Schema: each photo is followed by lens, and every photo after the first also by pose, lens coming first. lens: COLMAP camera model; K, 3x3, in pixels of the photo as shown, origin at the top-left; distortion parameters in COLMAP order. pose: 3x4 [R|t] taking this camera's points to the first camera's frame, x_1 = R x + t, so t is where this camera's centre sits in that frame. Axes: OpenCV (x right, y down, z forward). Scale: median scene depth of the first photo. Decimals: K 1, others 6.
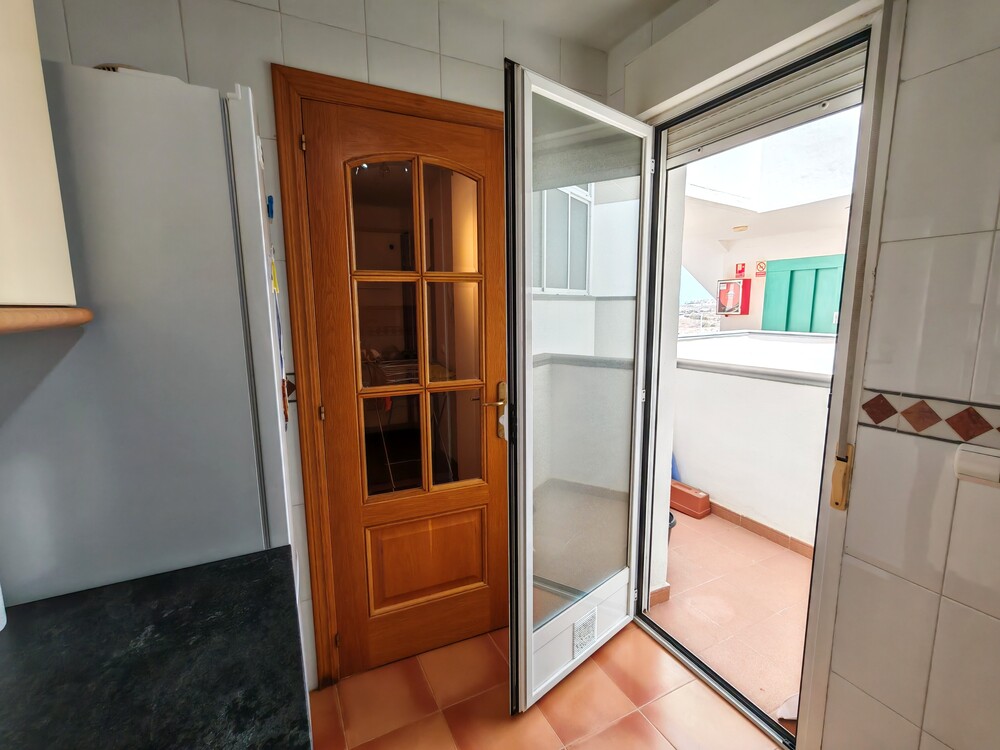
lens RADIAL K [[457.0, 0, 498.9], [0, 457.0, 375.5], [0, 0, 1]] dist [0.001991, 0.002386]
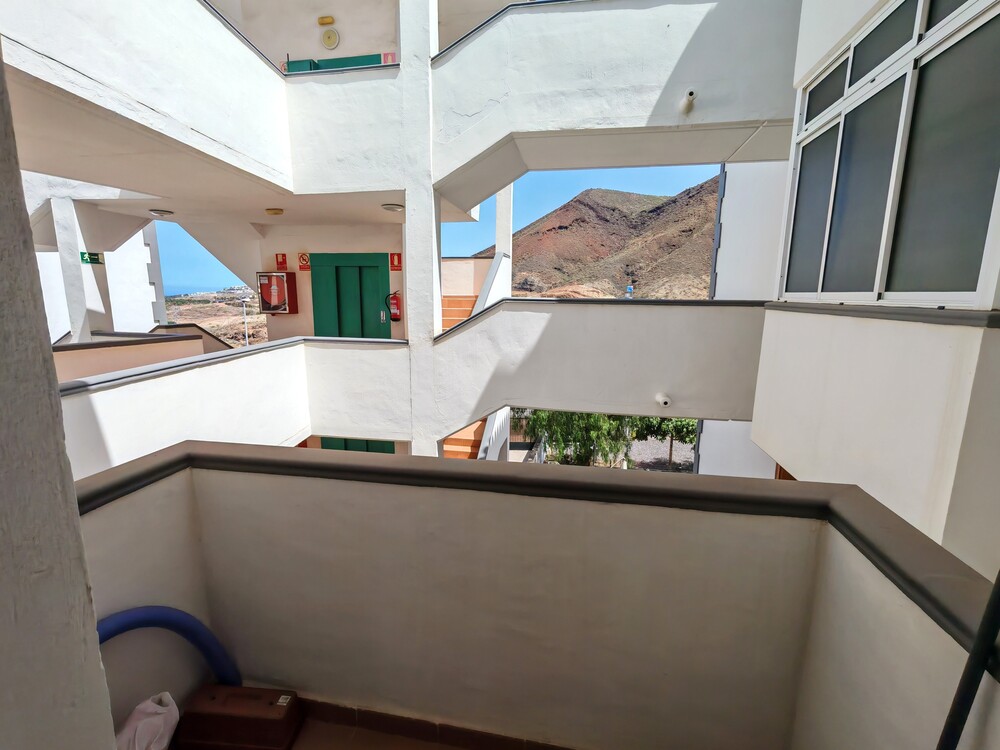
lens RADIAL K [[457.0, 0, 499.2], [0, 457.0, 374.1], [0, 0, 1]] dist [0.001991, 0.002386]
pose [[0.609454, -0.130864, 0.781947, 0.080286], [0.107176, 0.990829, 0.082289, -0.048558], [-0.785544, 0.033654, 0.617890, 0.159610]]
